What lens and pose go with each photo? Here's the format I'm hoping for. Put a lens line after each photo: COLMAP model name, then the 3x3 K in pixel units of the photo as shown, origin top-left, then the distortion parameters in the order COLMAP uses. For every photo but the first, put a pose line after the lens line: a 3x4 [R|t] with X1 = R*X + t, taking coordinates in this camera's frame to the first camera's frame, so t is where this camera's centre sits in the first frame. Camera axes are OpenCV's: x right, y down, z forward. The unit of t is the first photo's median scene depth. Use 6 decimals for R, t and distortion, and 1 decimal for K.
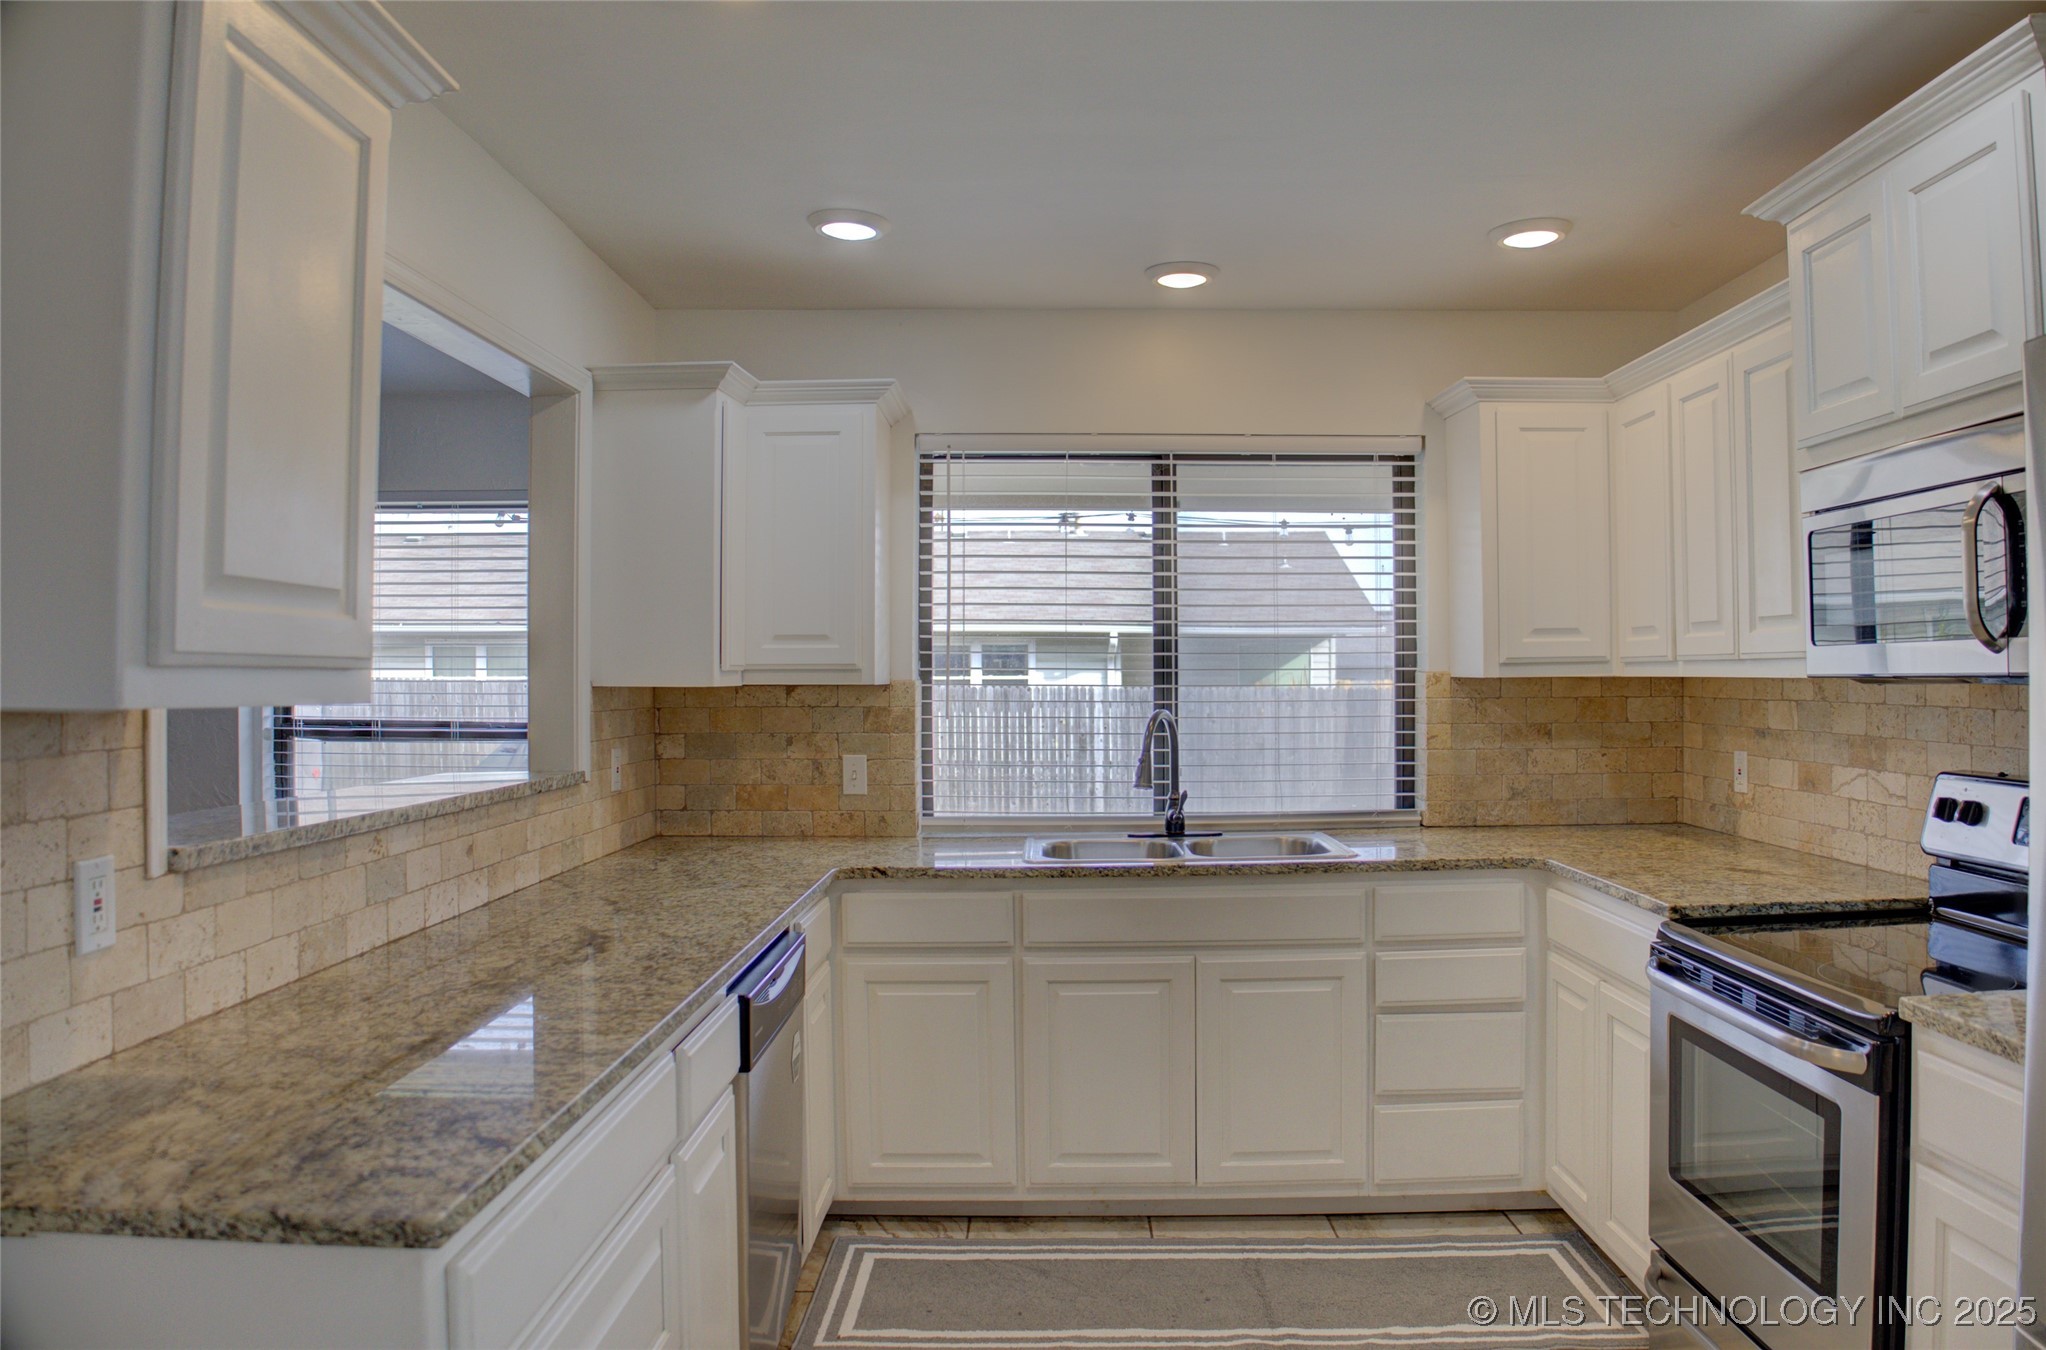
lens RADIAL K [[1388.0, 0, 1023.0], [0, 1388.0, 675.0], [0, 0, 1]] dist [-0.136125, 0.061511]
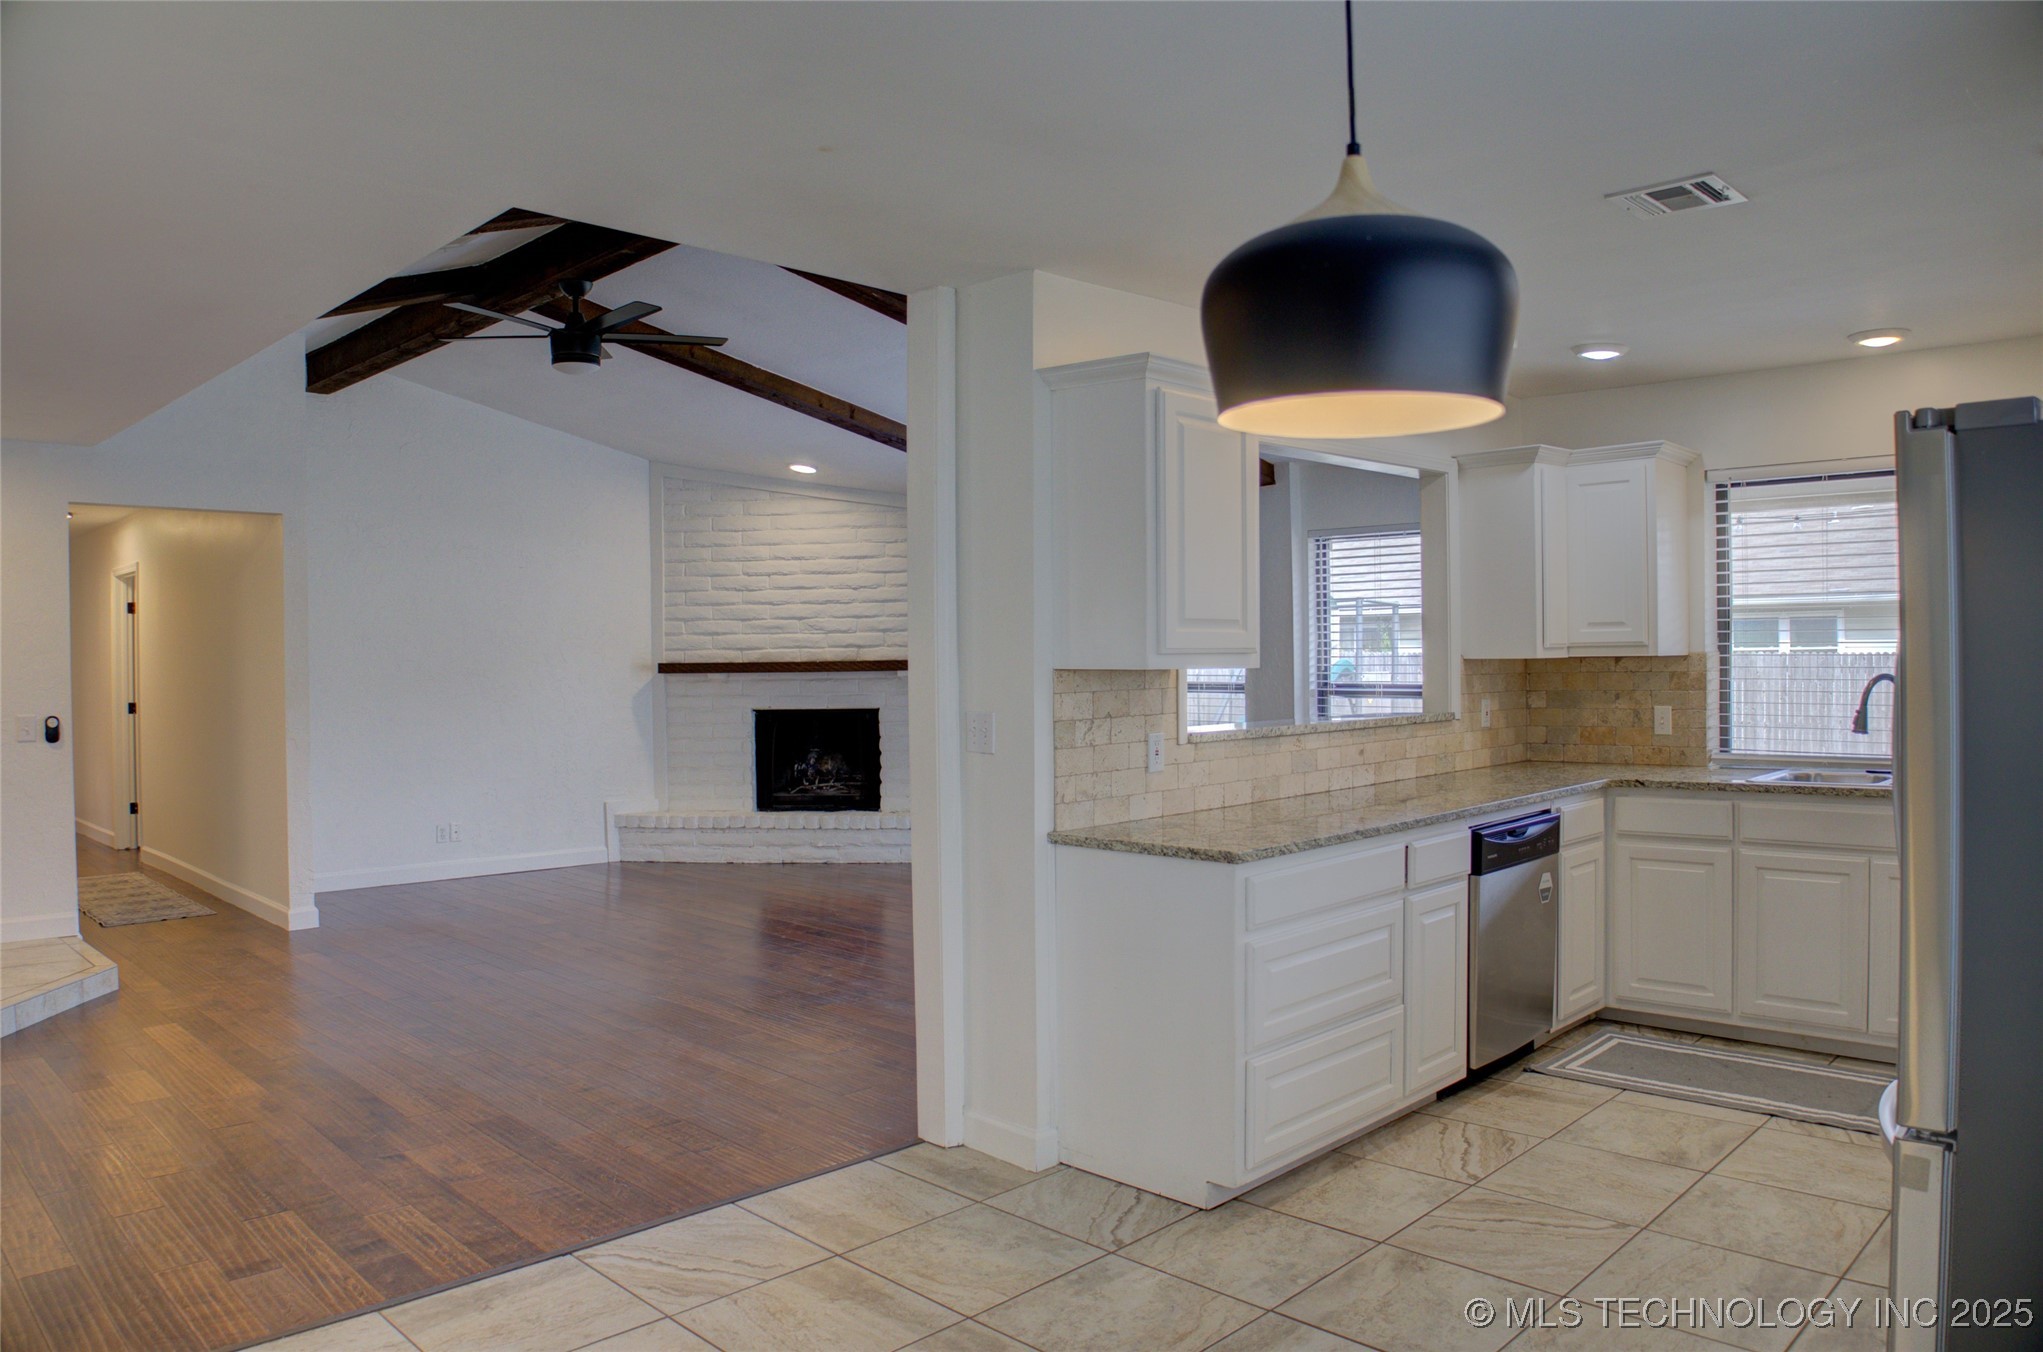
lens RADIAL K [[1411.8, 0, 1021.5], [0, 1411.8, 676.0], [0, 0, 1]] dist [-0.189029, 0.090888]
pose [[0.701241, -0.002562, -0.712919, 0.429434], [0.017353, 0.999759, 0.013476, -0.002148], [0.712713, -0.021821, 0.701116, -0.439899]]
